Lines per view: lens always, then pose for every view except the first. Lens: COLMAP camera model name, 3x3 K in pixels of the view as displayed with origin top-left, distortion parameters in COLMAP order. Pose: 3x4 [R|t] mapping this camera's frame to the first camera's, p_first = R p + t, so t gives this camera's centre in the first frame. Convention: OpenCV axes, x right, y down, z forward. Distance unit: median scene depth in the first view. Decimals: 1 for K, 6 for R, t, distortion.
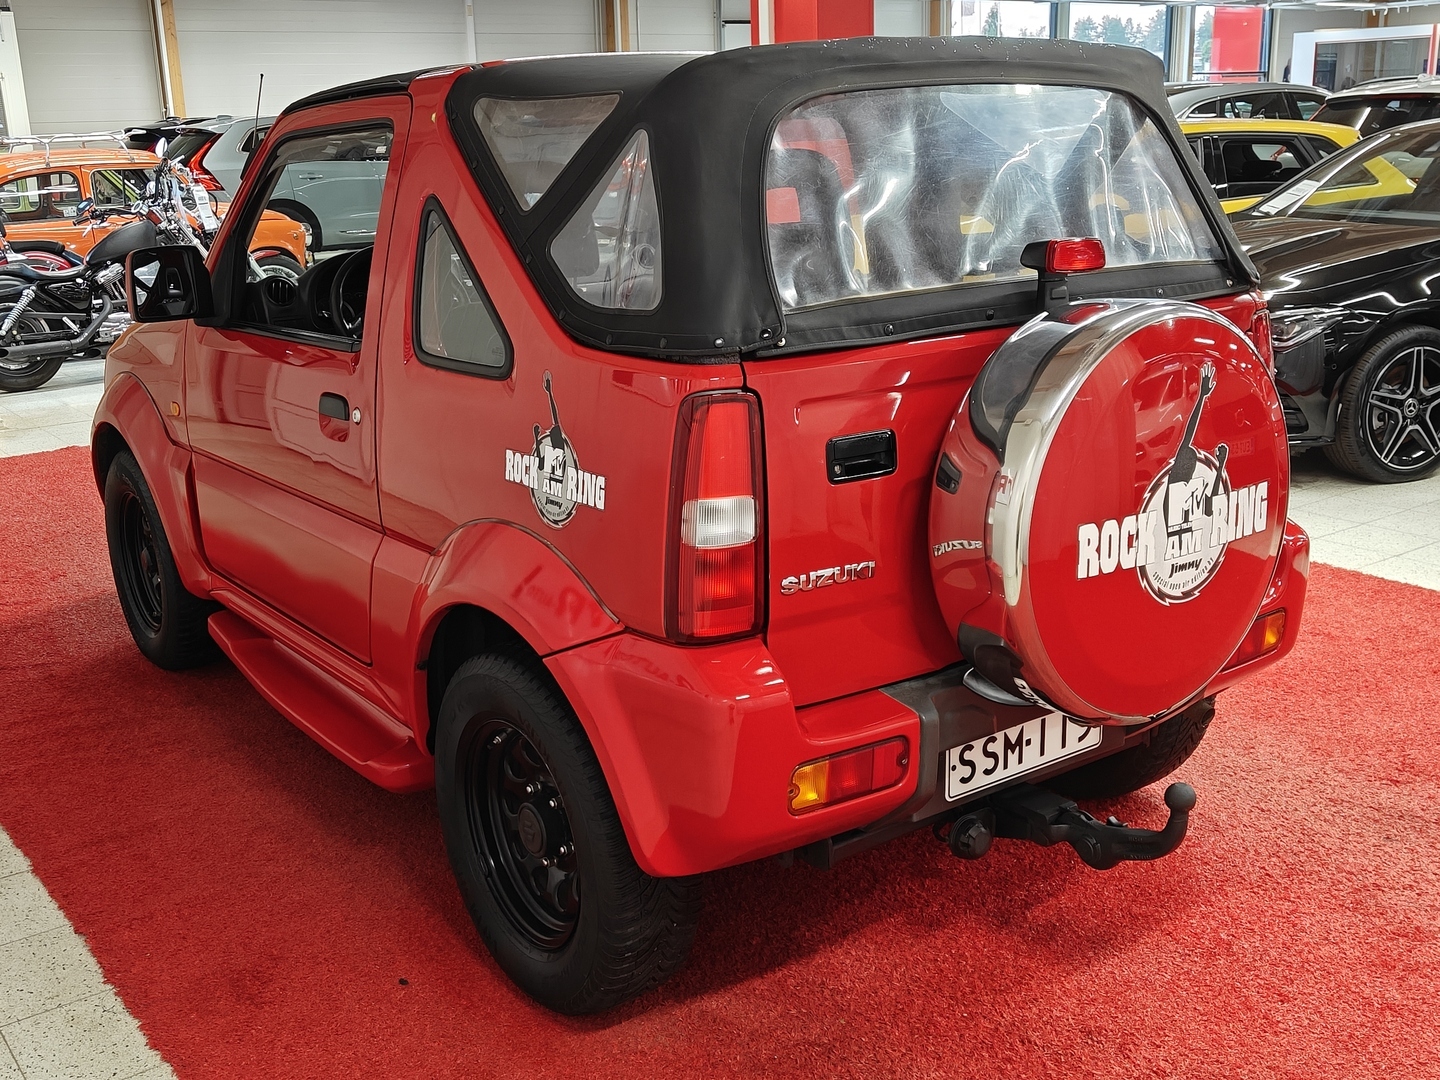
lens RADIAL K [[1537.2, 0, 708.4], [0, 1537.2, 538.0], [0, 0, 1]] dist [0.014138, 0.000000]
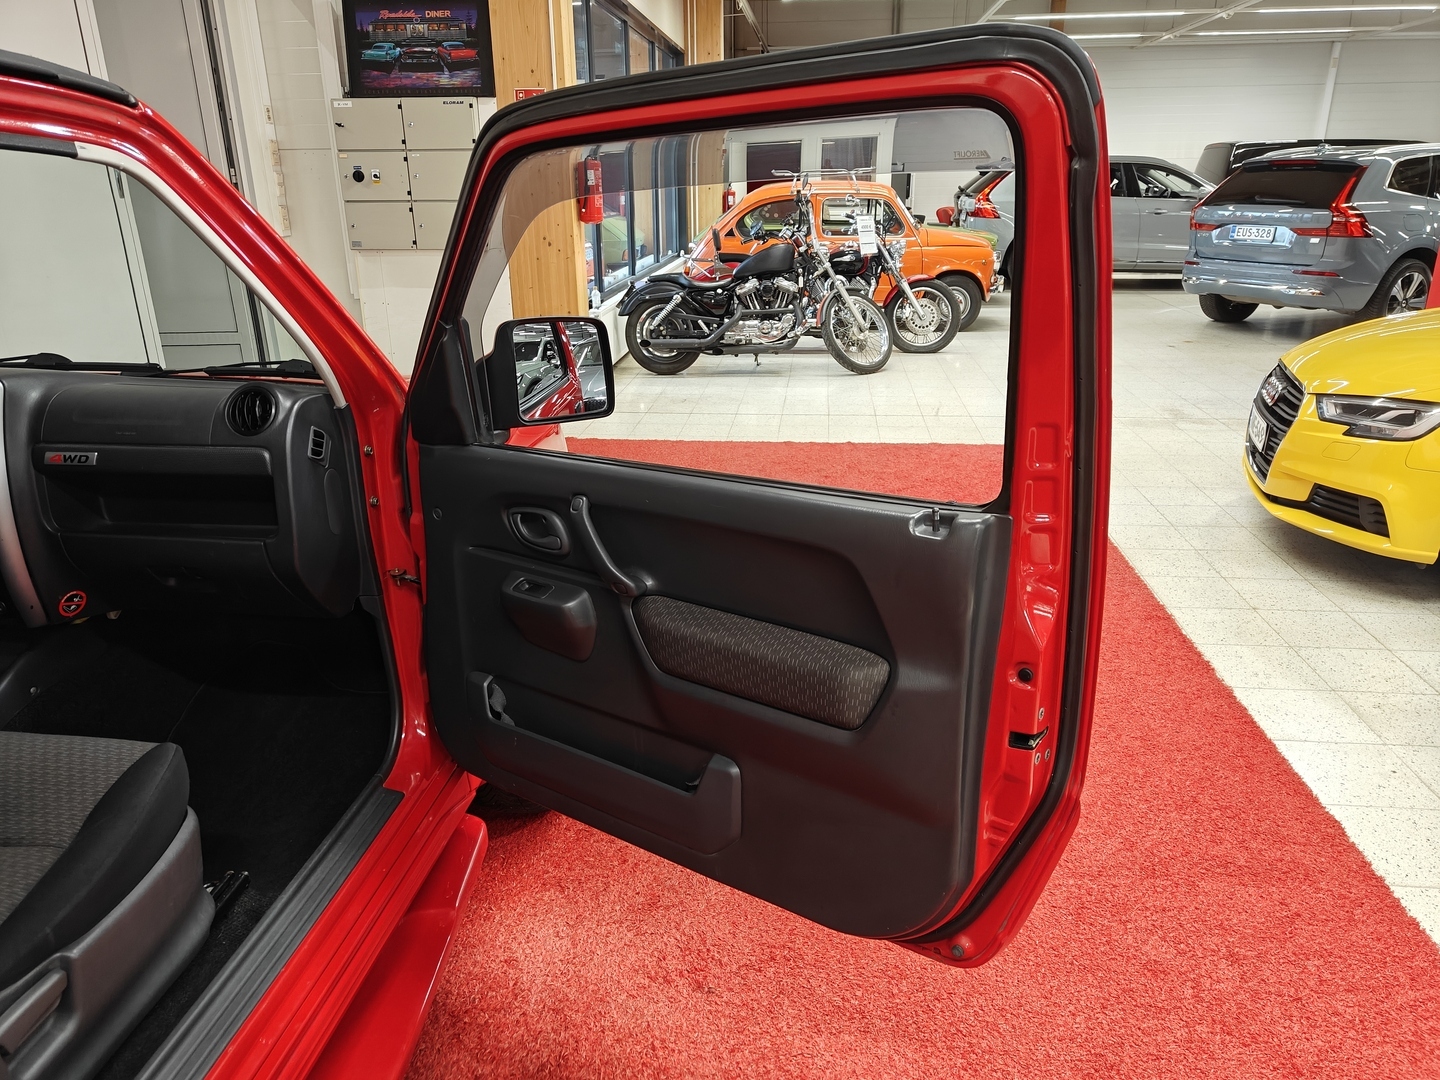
lens RADIAL K [[1012.3, 0, 724.5], [0, 1012.3, 534.4], [0, 0, 1]] dist [0.020120, -0.010636]
pose [[0.745366, 0.244160, -0.620335, 0.319743], [-0.189970, 0.969729, 0.153420, -0.234404], [0.639016, 0.003492, 0.769186, 0.869215]]
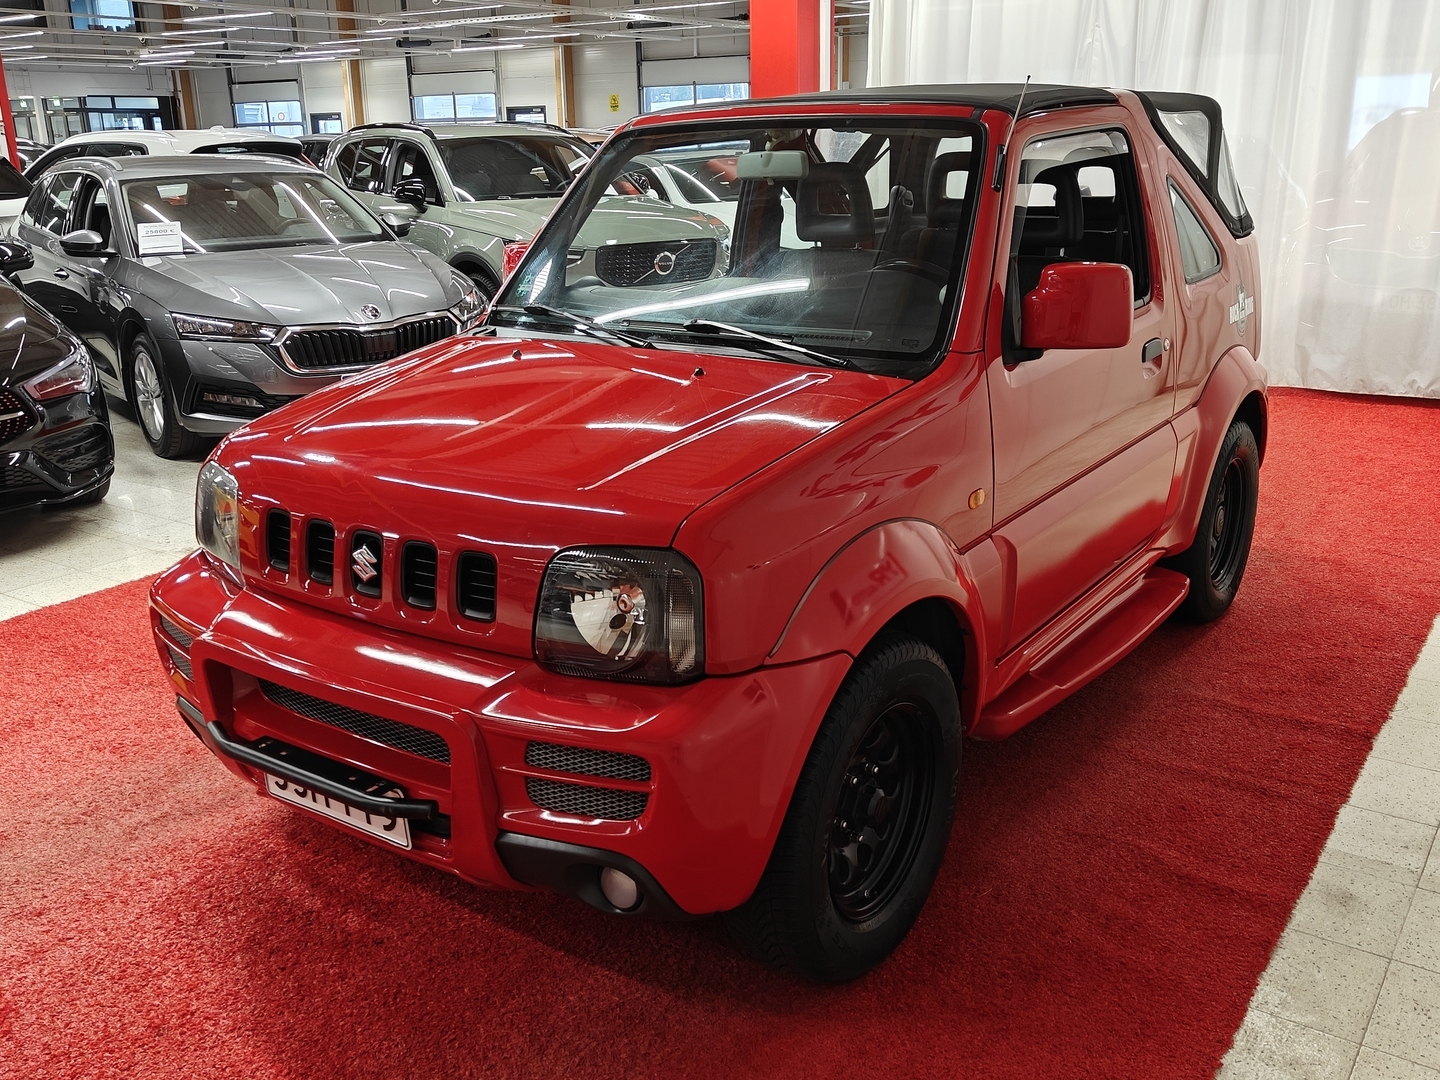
lens RADIAL K [[1339.2, 0, 737.5], [0, 1339.2, 551.7], [0, 0, 1]] dist [0.025304, 0.000000]
pose [[-0.337589, -0.251798, 0.906991, -0.879262], [0.275759, 0.894826, 0.351060, -0.315212], [-0.899995, 0.368624, -0.232648, 1.217277]]
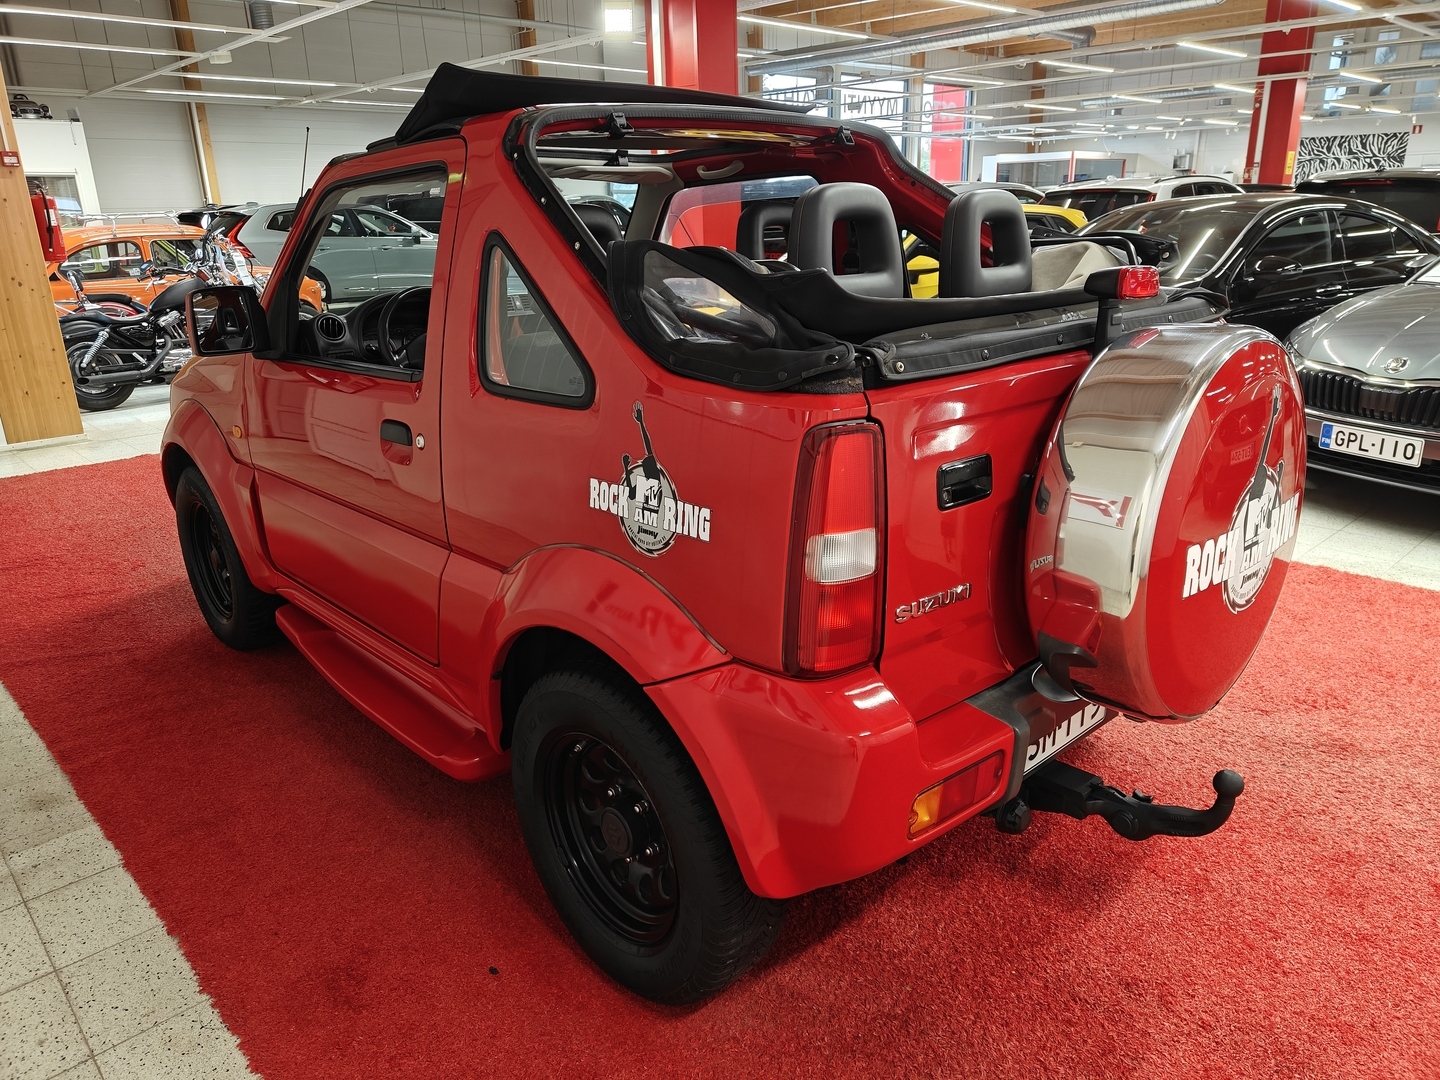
lens RADIAL K [[1012.3, 0, 716.1], [0, 1012.3, 537.3], [0, 0, 1]] dist [0.020120, -0.010636]
pose [[0.992907, -0.031851, 0.114549, -0.077395], [0.027000, 0.998682, 0.043650, -0.027696], [-0.115788, -0.040247, 0.992458, 0.194577]]
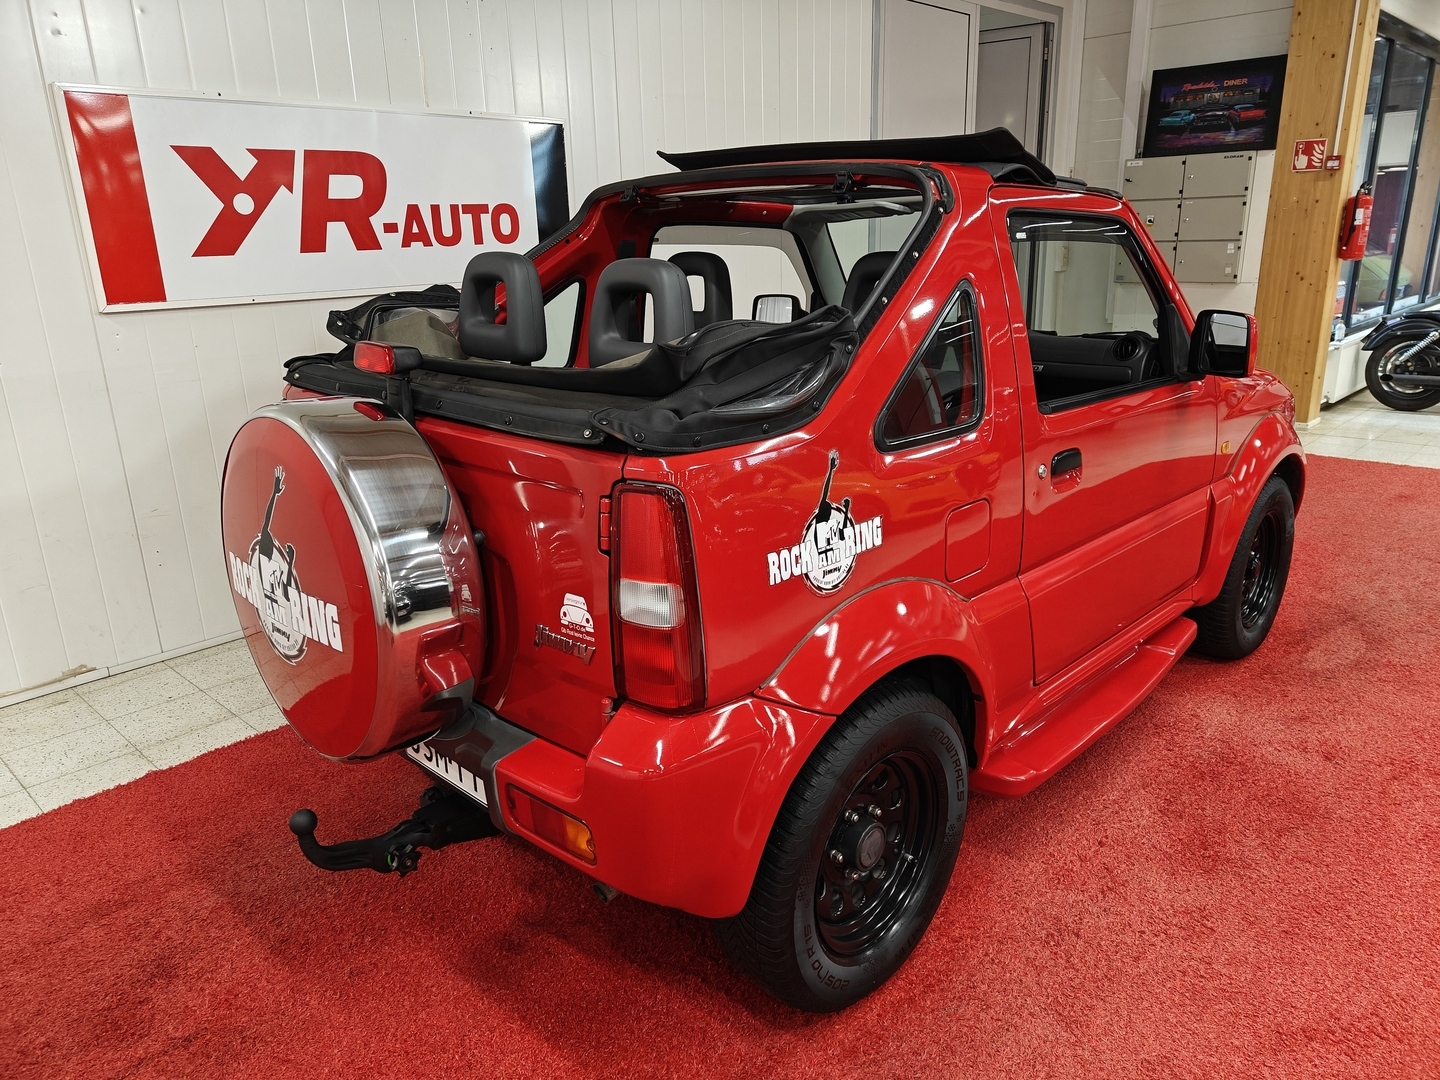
lens RADIAL K [[1012.3, 0, 724.5], [0, 1012.3, 535.4], [0, 0, 1]] dist [0.020120, -0.010636]
pose [[0.181086, 0.308236, -0.933916, 0.598957], [-0.242263, 0.934333, 0.261399, -0.186119], [0.953161, 0.178918, 0.243869, 0.630688]]
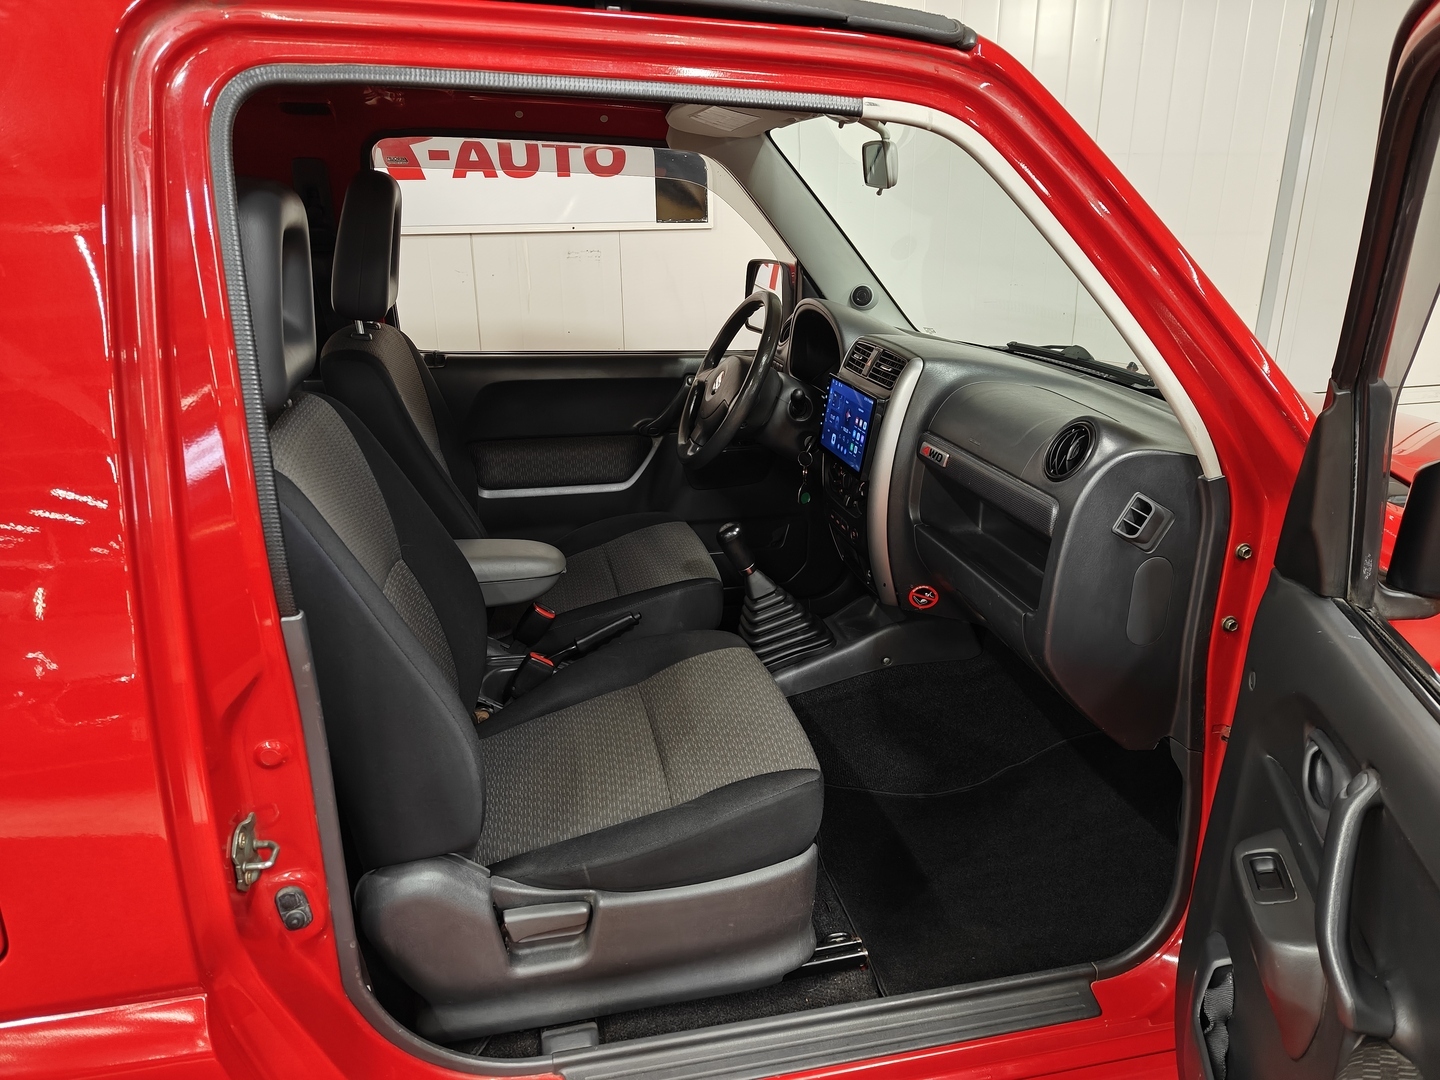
lens RADIAL K [[1012.3, 0, 719.0], [0, 1012.3, 539.6], [0, 0, 1]] dist [0.020120, -0.010636]
pose [[-0.394503, 0.331223, -0.857122, 0.240812], [-0.227333, 0.868599, 0.440291, -0.268450], [0.890330, 0.368548, -0.267367, 1.037812]]
